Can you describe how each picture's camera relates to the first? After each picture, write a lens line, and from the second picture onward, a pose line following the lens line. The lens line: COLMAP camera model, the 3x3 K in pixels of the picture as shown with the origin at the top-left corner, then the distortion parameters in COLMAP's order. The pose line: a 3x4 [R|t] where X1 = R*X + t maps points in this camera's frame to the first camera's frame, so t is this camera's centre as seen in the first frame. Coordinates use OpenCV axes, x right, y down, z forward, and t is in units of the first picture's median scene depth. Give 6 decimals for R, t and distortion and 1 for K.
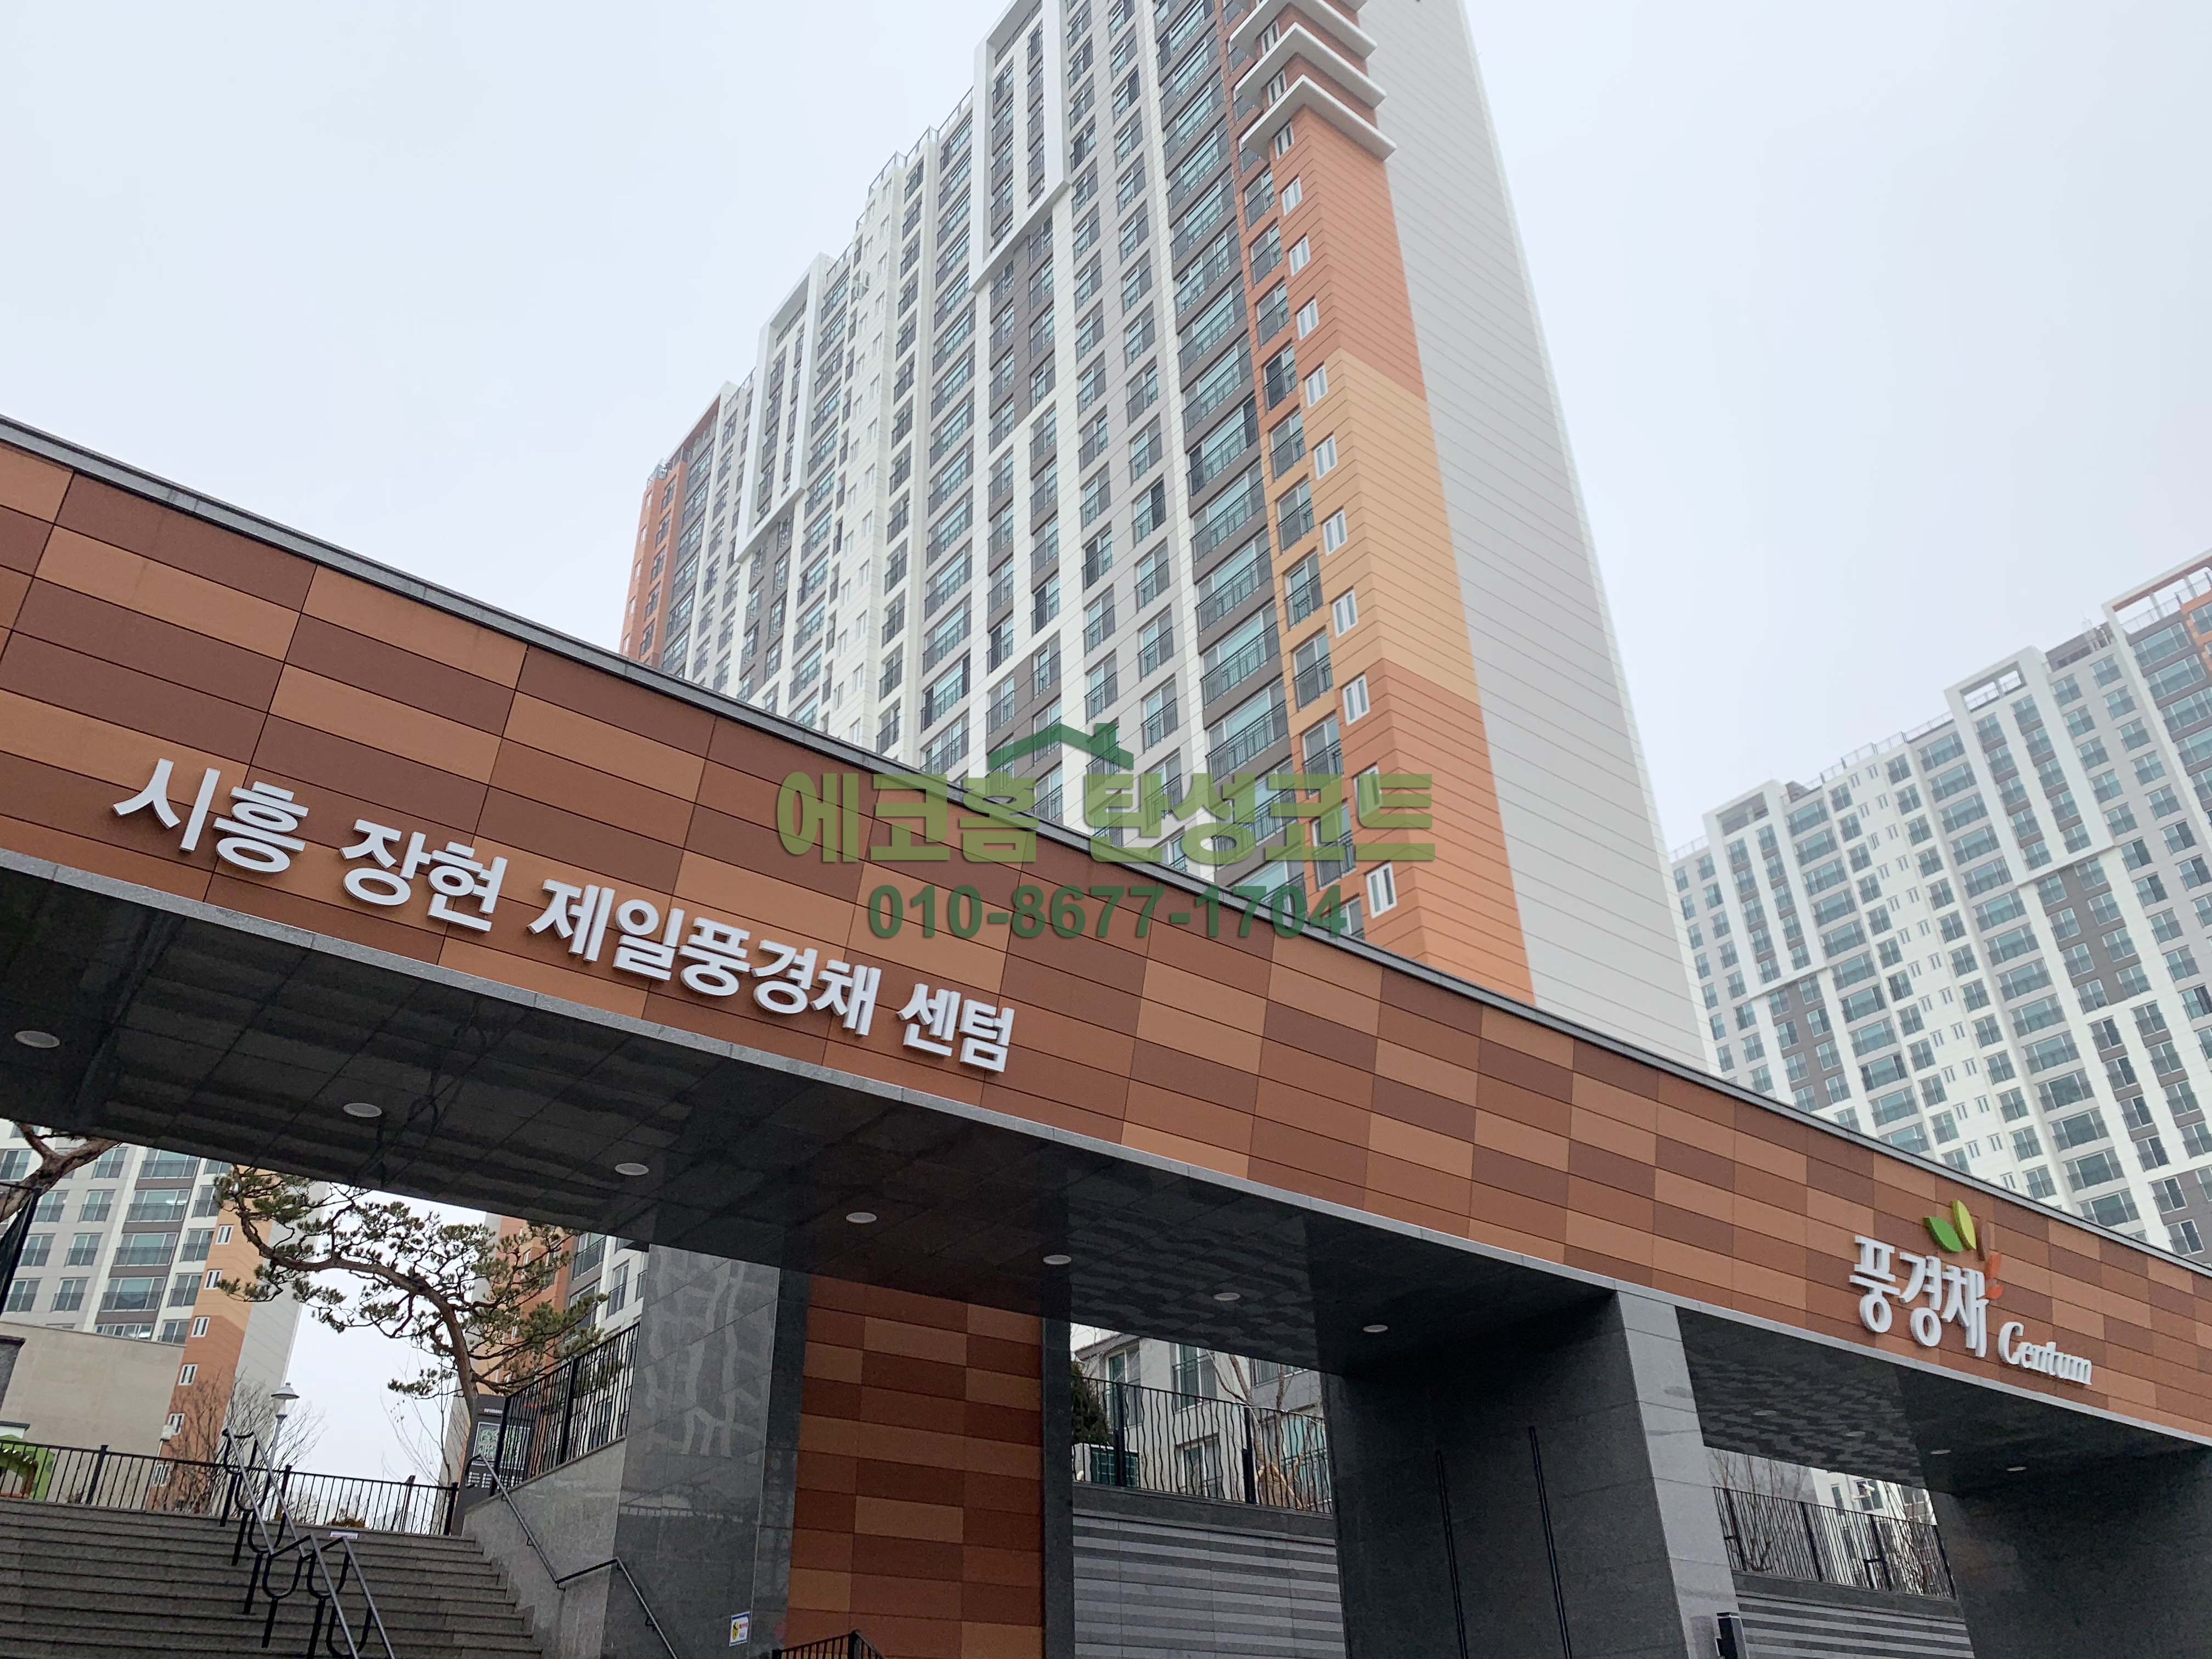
lens RADIAL K [[1699.3, 0, 1099.9], [0, 1699.3, 825.9], [0, 0, 1]] dist [0.010815, -0.002380]
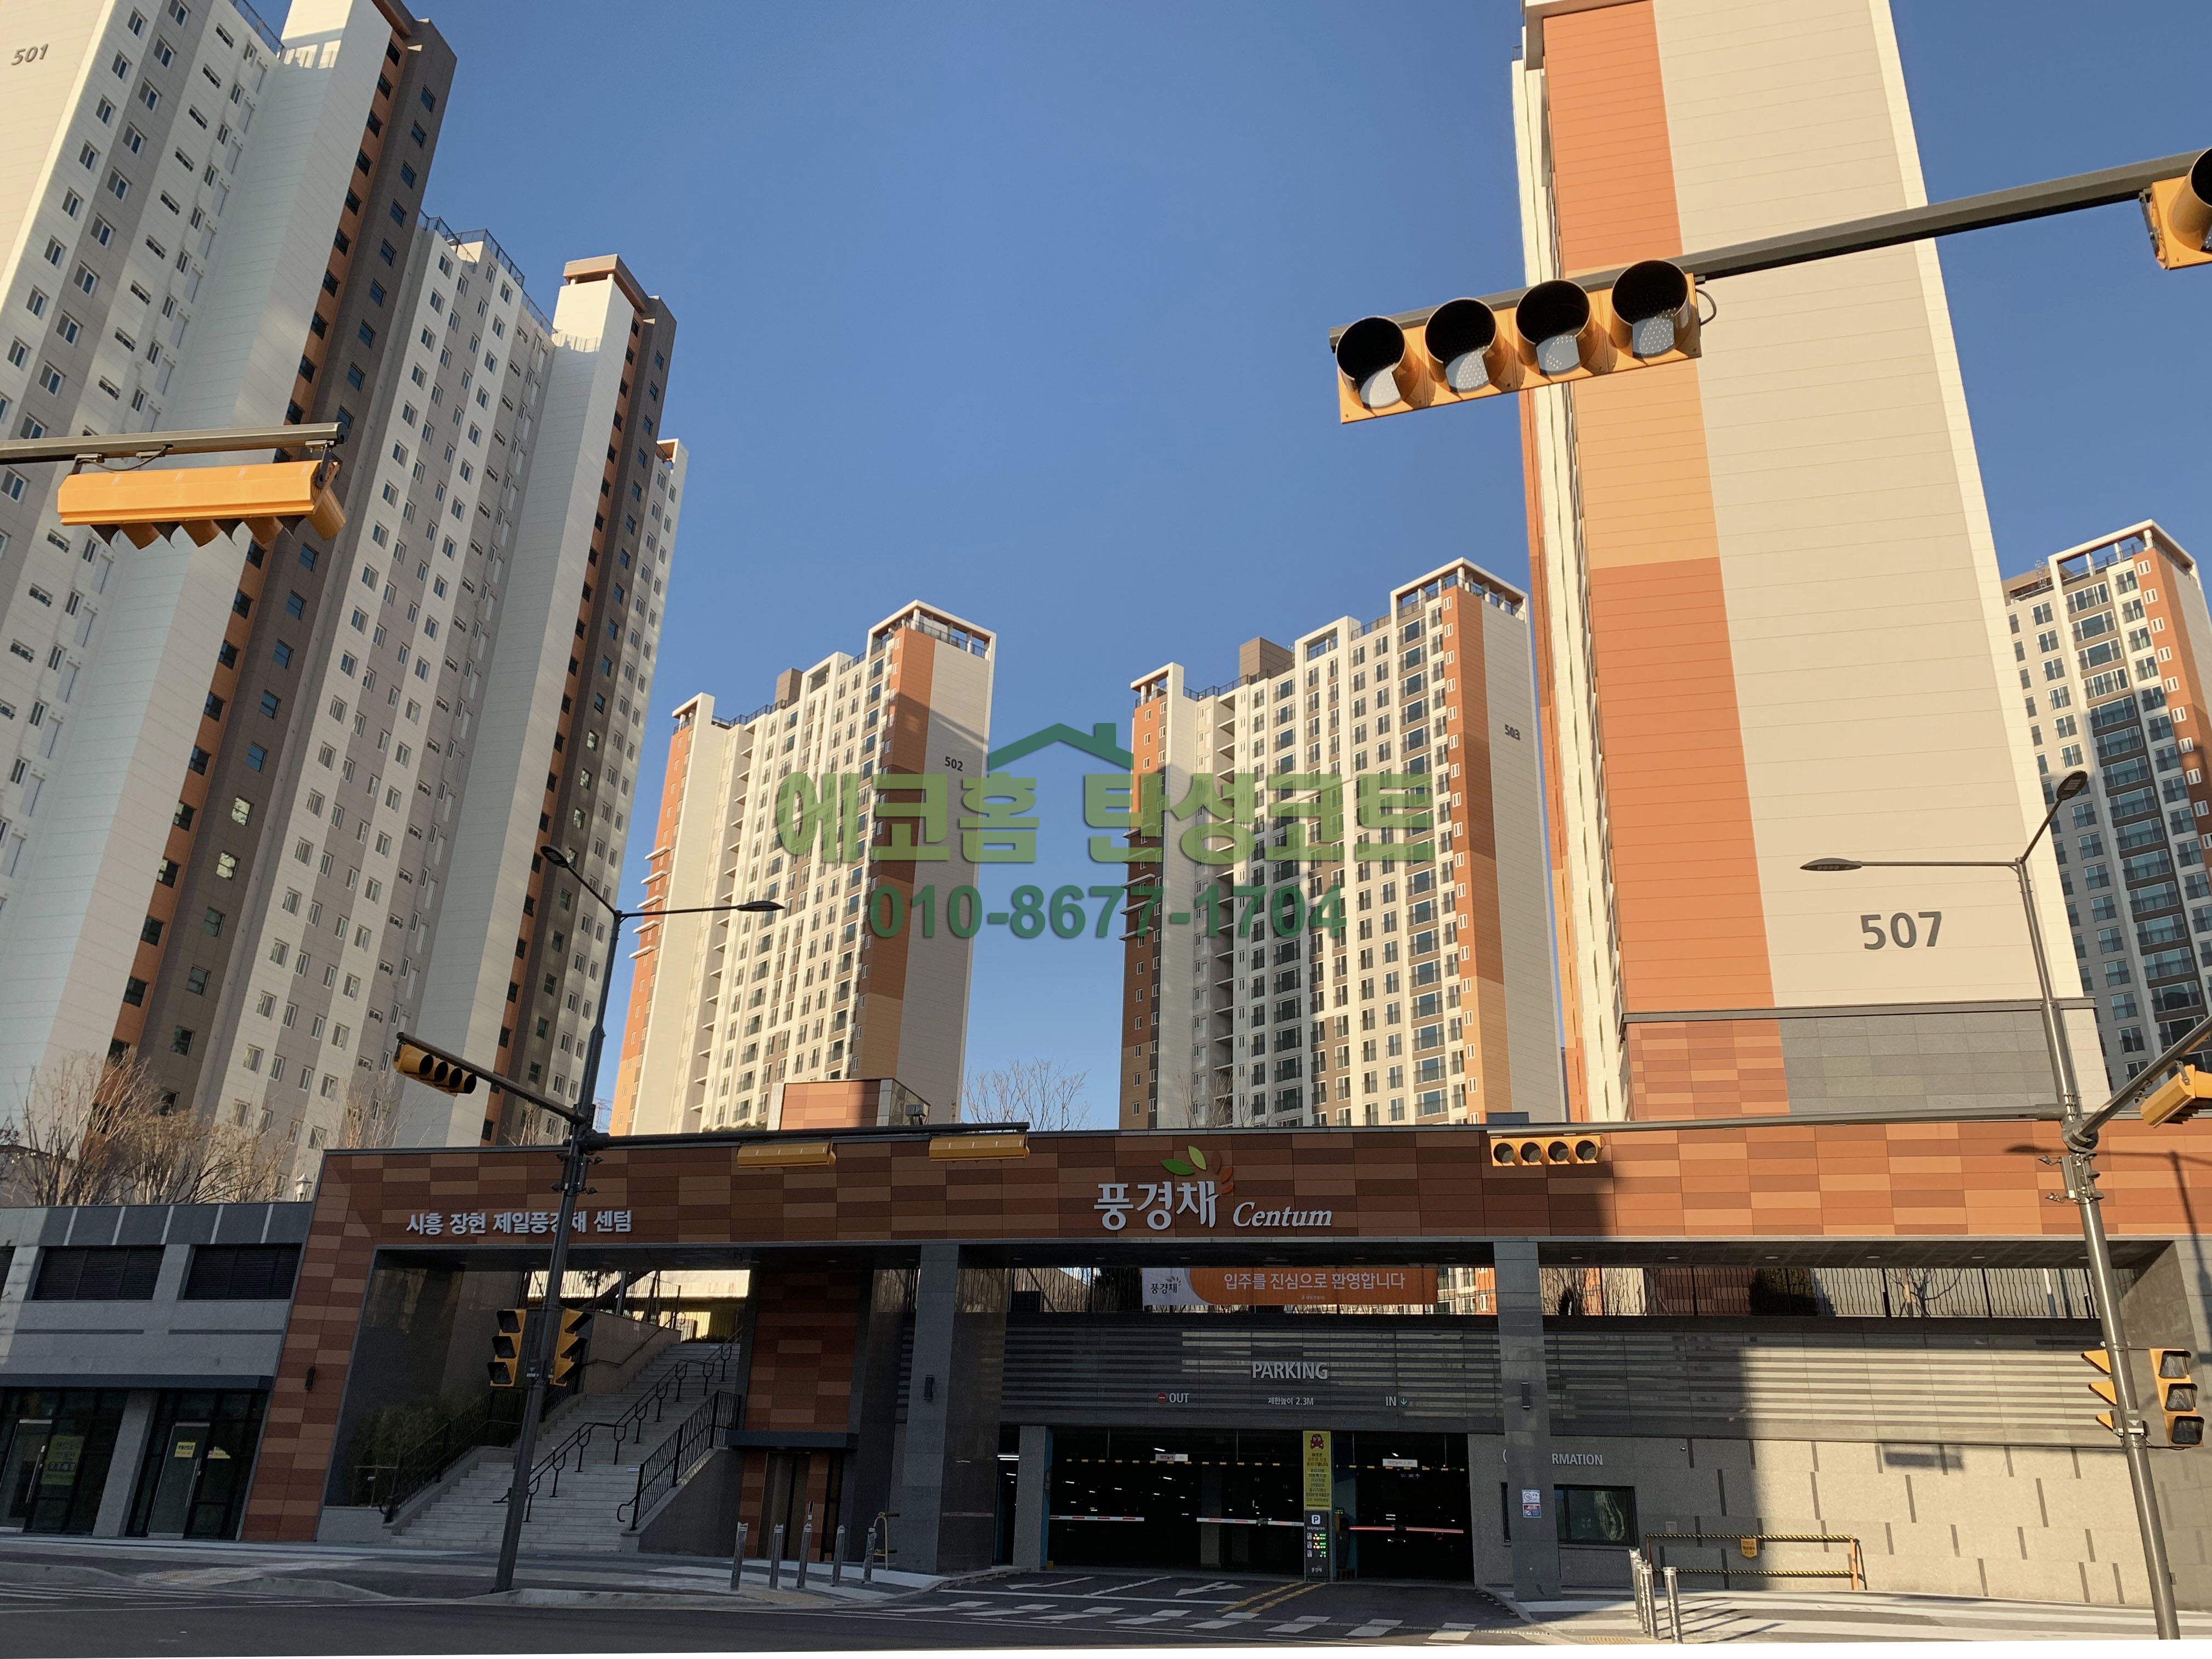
lens RADIAL K [[1699.3, 0, 1113.8], [0, 1699.3, 824.5], [0, 0, 1]] dist [0.010815, -0.002380]
pose [[0.636400, -0.260888, -0.725901, 2.706372], [0.374057, 0.927390, -0.005366, -0.183435], [0.674593, -0.268113, 0.687778, -0.342483]]
